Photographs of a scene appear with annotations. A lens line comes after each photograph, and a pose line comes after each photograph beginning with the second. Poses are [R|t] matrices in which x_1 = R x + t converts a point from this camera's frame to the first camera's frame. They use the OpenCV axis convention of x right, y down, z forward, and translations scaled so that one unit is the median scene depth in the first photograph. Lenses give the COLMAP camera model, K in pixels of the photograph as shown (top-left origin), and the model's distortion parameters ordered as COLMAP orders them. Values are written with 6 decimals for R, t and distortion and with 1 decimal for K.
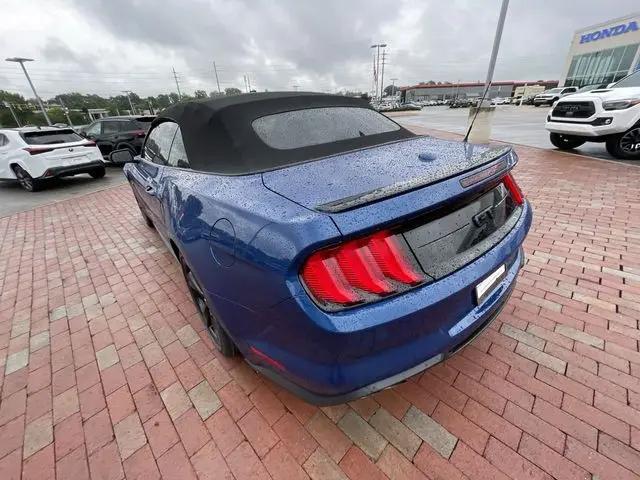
lens RADIAL K [[257.7, 0, 320.0], [0, 257.7, 240.0], [0, 0, 1]] dist [-0.002842, -0.001110]
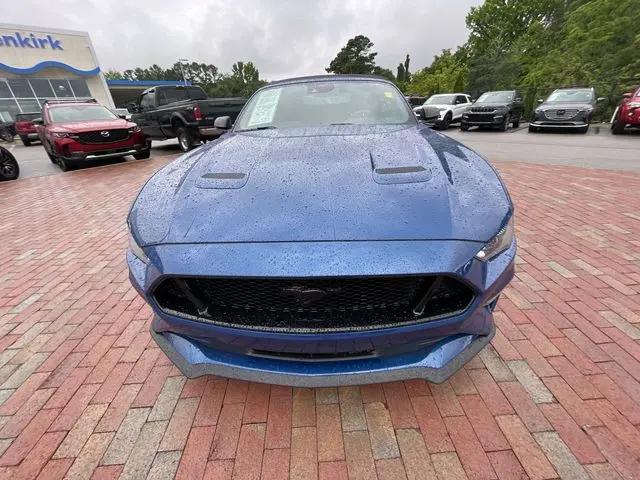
lens RADIAL K [[259.6, 0, 319.7], [0, 259.6, 238.4], [0, 0, 1]] dist [-0.000890, -0.000569]
pose [[-0.724381, -0.225356, 0.651526, -0.487069], [0.396142, 0.637395, 0.660907, -0.341166], [-0.564220, 0.736846, -0.372444, 0.787725]]
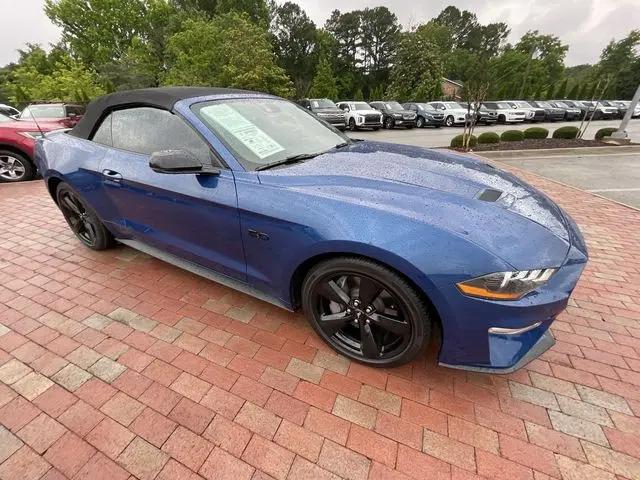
lens RADIAL K [[261.0, 0, 320.0], [0, 261.0, 240.0], [0, 0, 1]] dist [-0.000058, -0.000796]
pose [[-0.922983, 0.244012, -0.297591, -0.085730], [-0.109630, 0.574531, 0.811108, -0.415299], [0.368895, 0.781264, -0.503531, 0.811442]]
